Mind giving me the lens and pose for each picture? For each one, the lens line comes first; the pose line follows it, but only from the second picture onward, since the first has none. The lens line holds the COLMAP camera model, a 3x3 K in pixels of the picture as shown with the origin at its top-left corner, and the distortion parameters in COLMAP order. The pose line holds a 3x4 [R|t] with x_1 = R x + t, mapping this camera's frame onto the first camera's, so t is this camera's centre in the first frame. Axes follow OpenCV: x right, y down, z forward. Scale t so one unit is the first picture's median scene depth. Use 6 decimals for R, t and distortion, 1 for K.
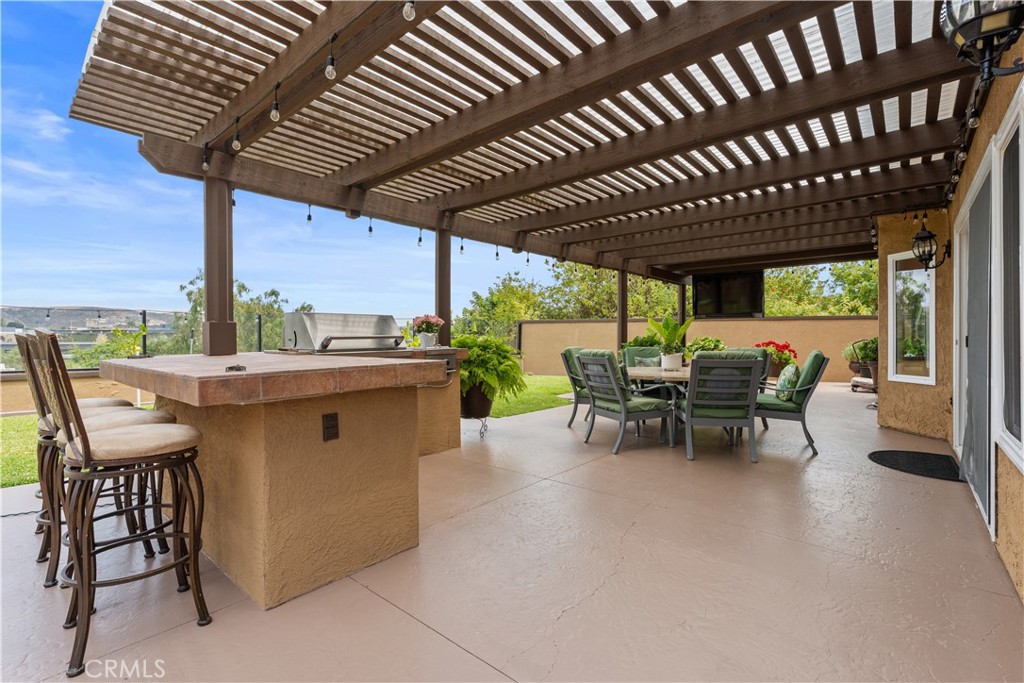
lens RADIAL K [[465.2, 0, 518.3], [0, 465.2, 340.1], [0, 0, 1]] dist [-0.002585, 0.000787]
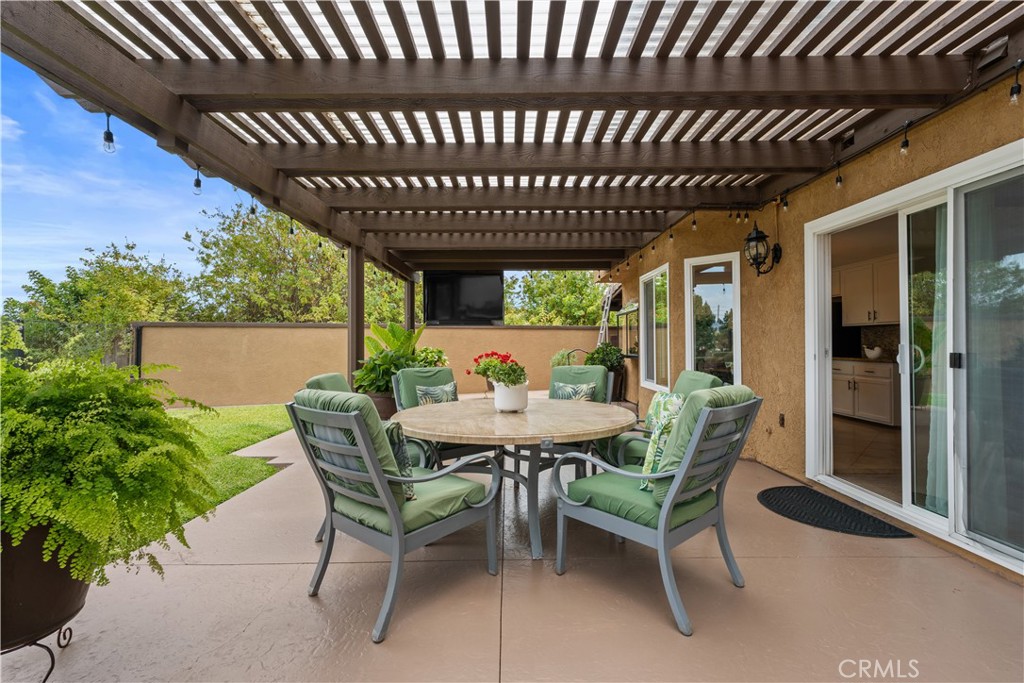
lens RADIAL K [[465.2, 0, 518.3], [0, 465.2, 340.1], [0, 0, 1]] dist [-0.002585, 0.000787]
pose [[0.758783, 0.001958, 0.651341, -0.015772], [0.008440, 0.999882, -0.012838, -0.006603], [-0.651289, 0.015239, 0.758677, 0.211443]]
